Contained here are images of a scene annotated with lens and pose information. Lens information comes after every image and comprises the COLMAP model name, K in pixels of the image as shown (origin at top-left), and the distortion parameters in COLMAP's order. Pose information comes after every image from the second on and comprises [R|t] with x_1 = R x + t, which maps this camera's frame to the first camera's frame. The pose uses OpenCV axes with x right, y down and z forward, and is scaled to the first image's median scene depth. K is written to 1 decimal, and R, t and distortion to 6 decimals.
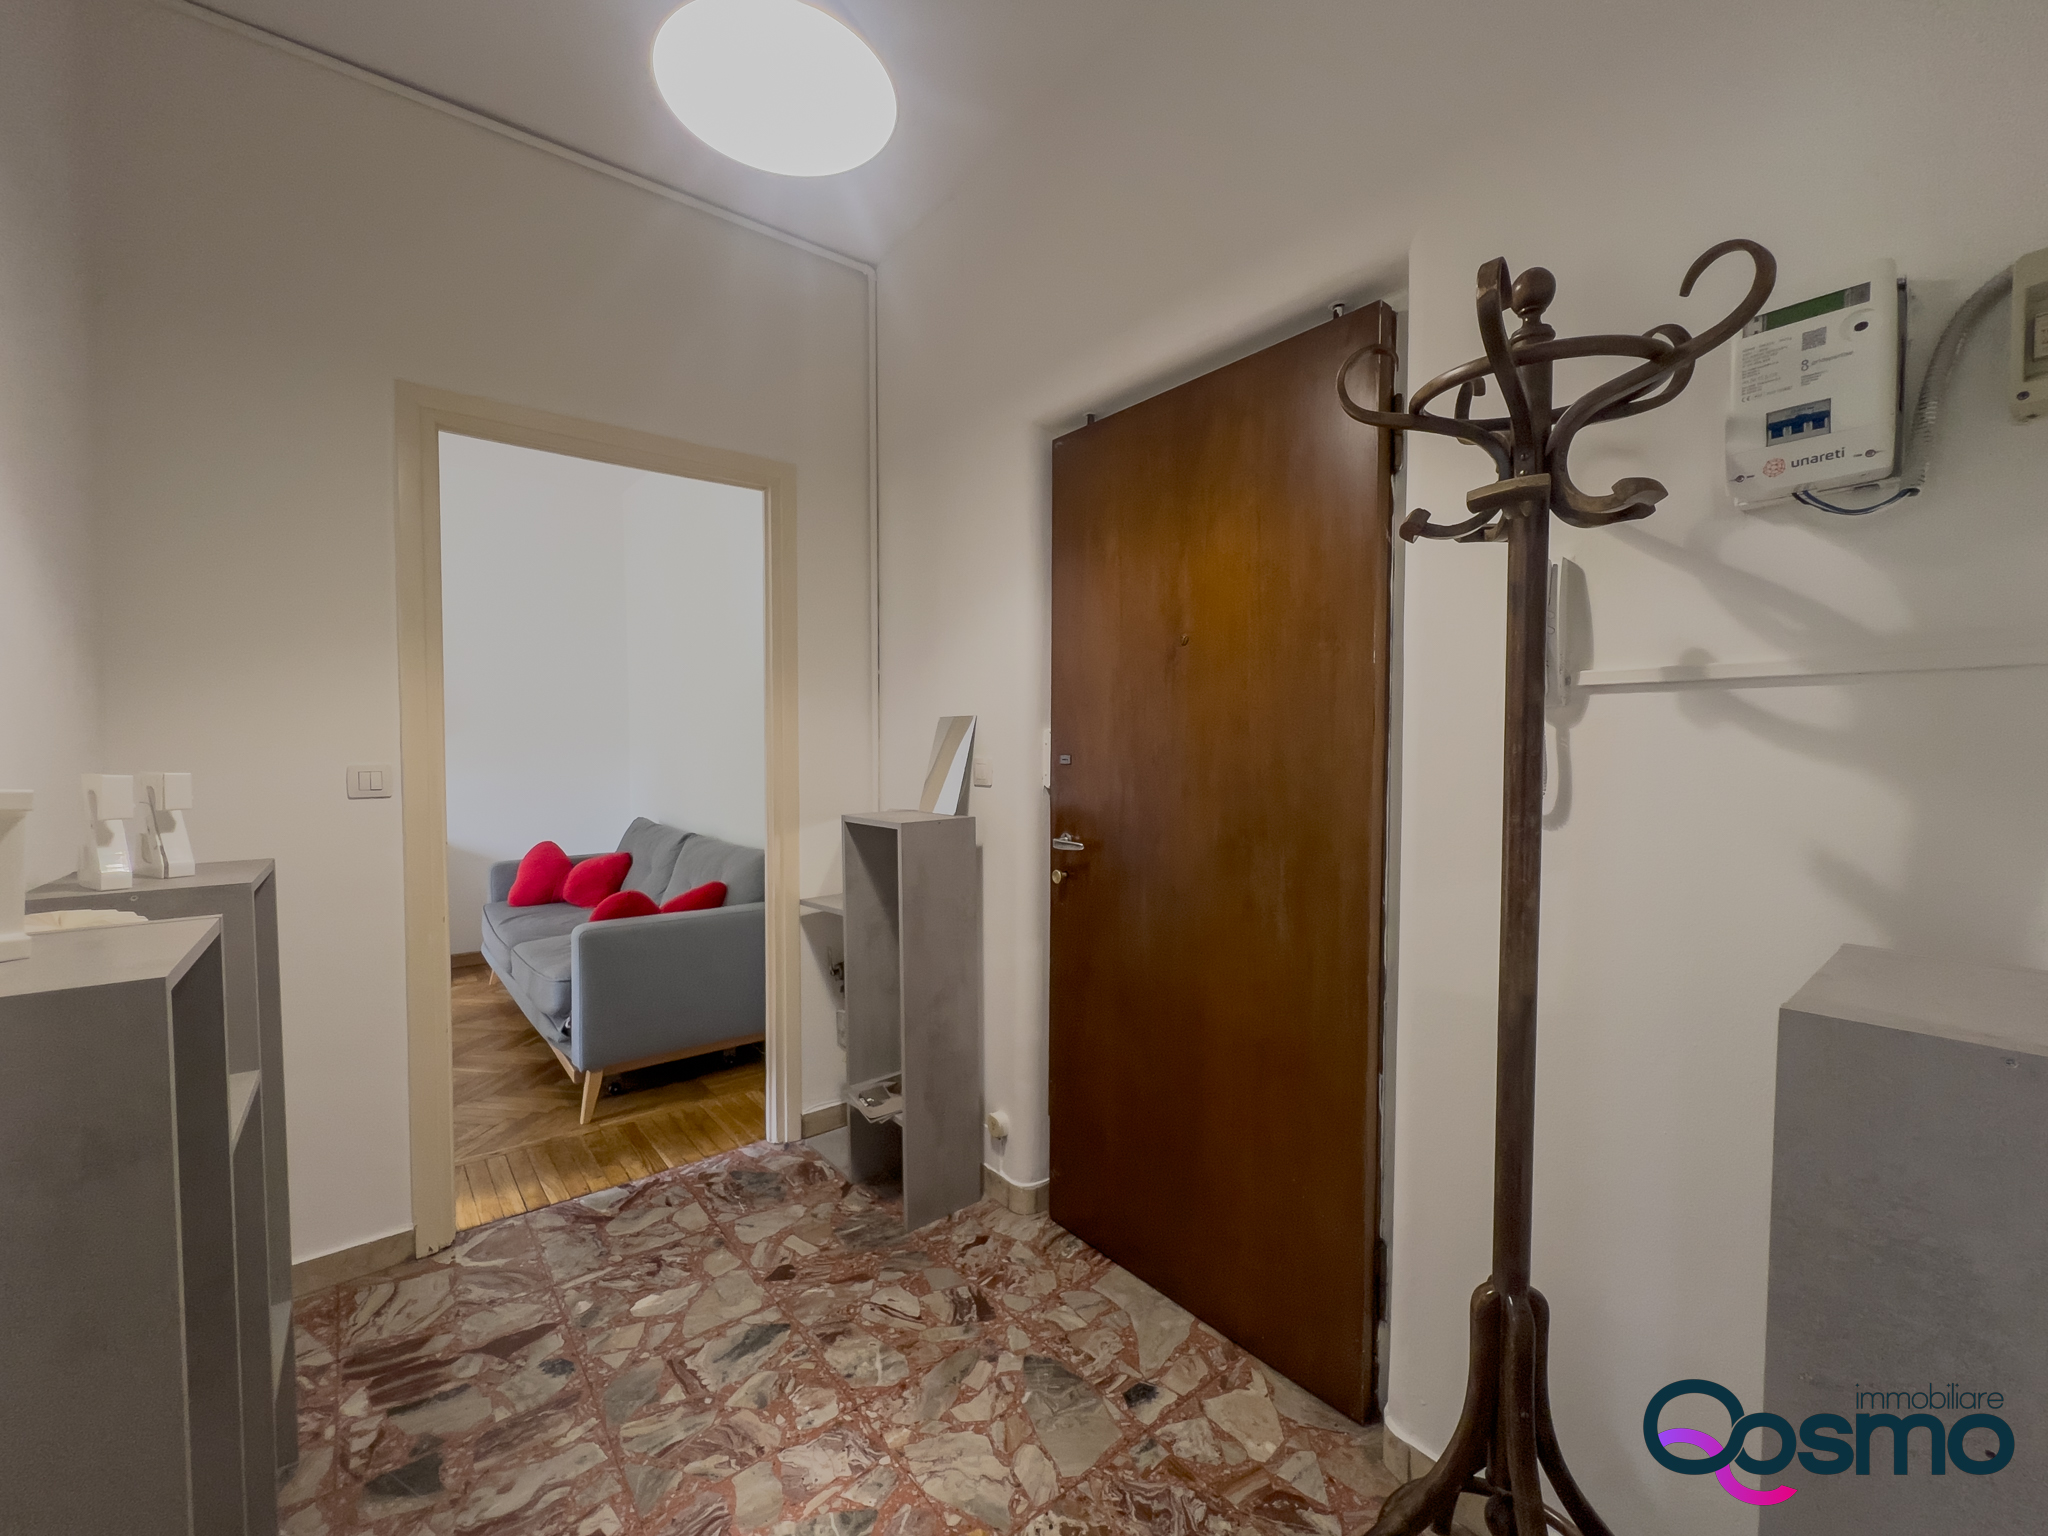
lens RADIAL K [[836.3, 0, 1021.6], [0, 836.3, 771.7], [0, 0, 1]] dist [-0.001340, -0.000043]
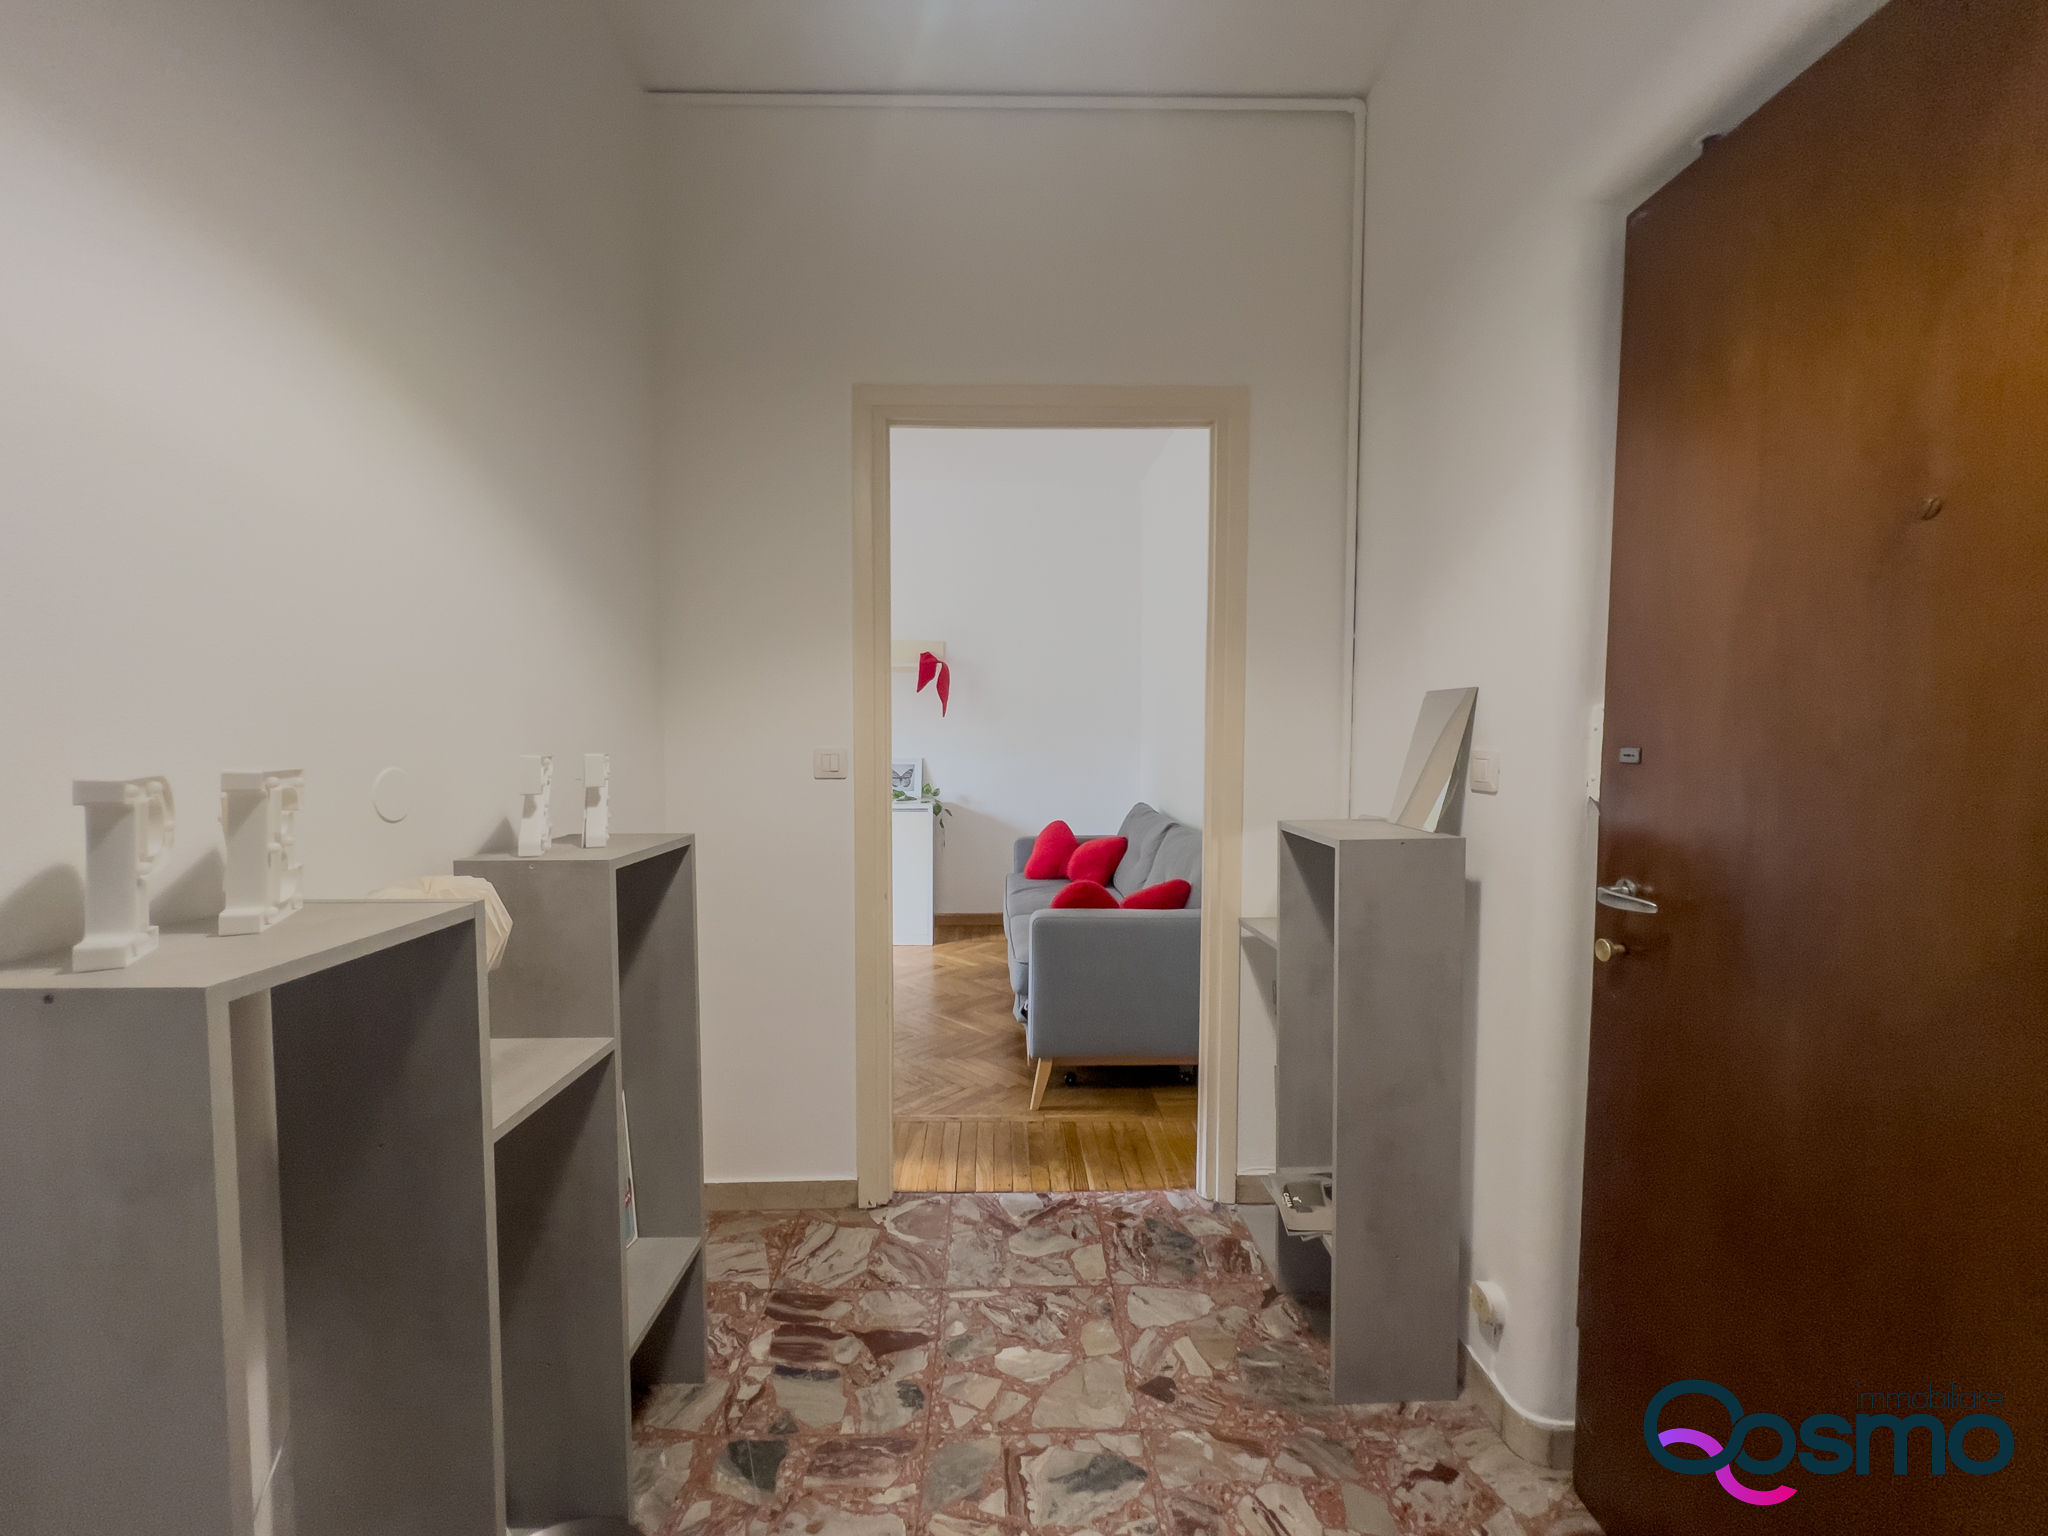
lens RADIAL K [[822.6, 0, 1021.8], [0, 822.6, 773.7], [0, 0, 1]] dist [0.001577, -0.000171]
pose [[0.794452, 0.032599, -0.606452, 0.079506], [-0.020289, 0.999426, 0.027144, -0.010810], [0.606988, -0.009260, 0.794657, 0.342126]]
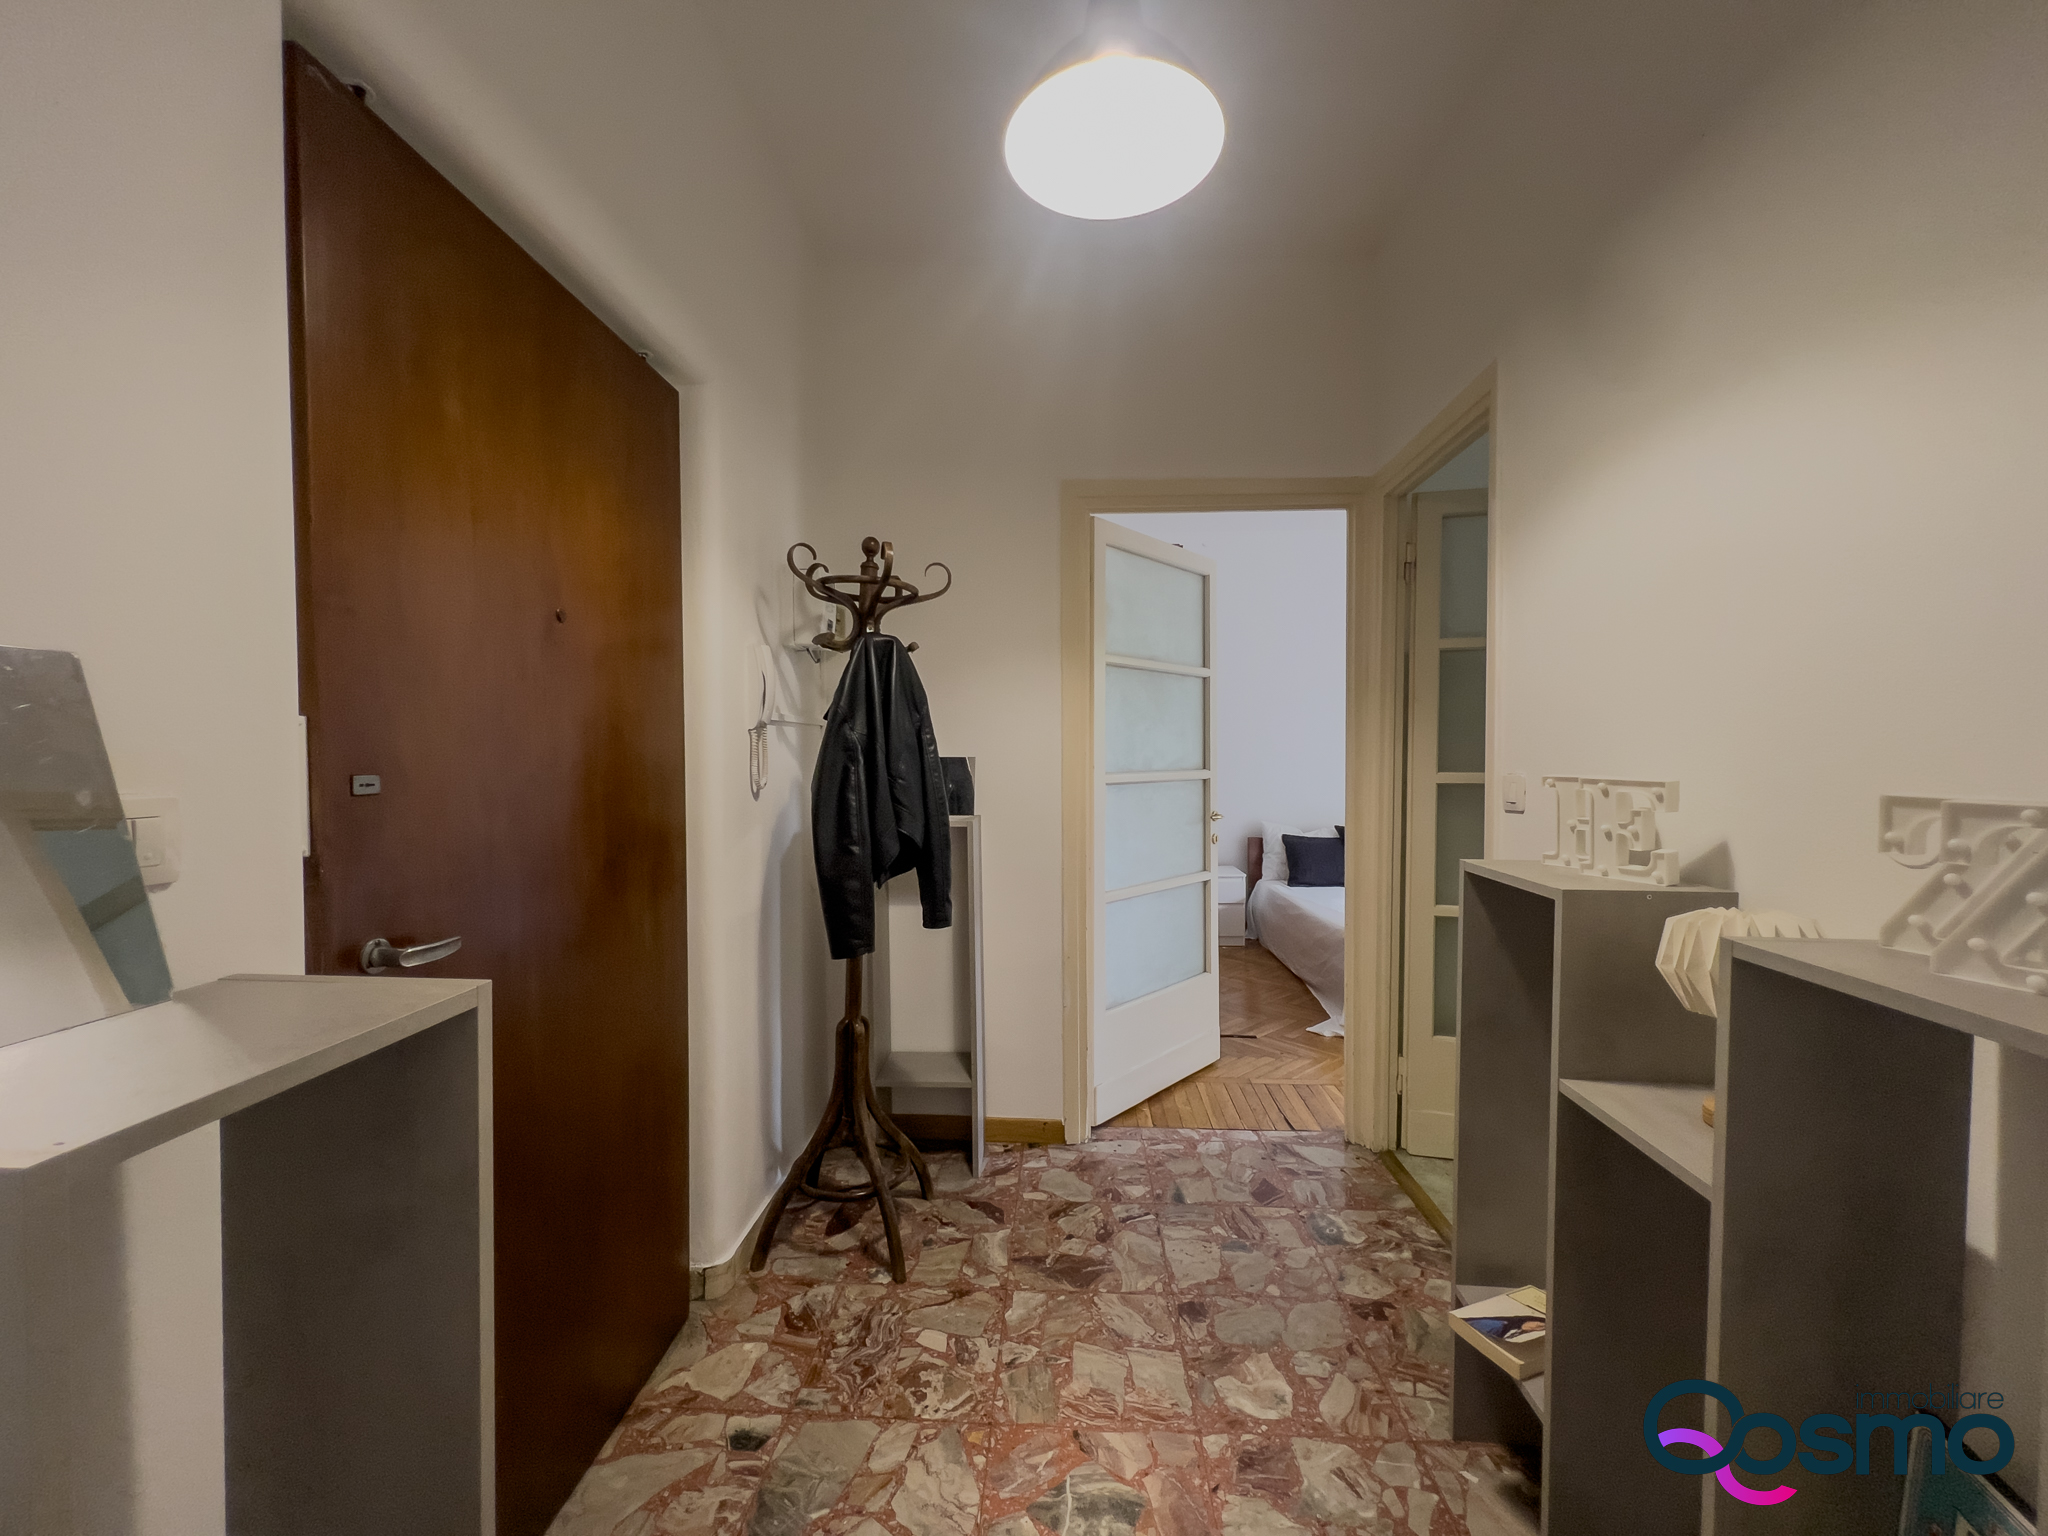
lens RADIAL K [[822.6, 0, 1021.8], [0, 822.6, 773.7], [0, 0, 1]] dist [0.001577, -0.000171]
pose [[-0.740883, -0.019362, 0.671355, -0.655351], [0.022386, 0.998317, 0.053495, -0.046270], [-0.671261, 0.054663, -0.739202, 1.351049]]
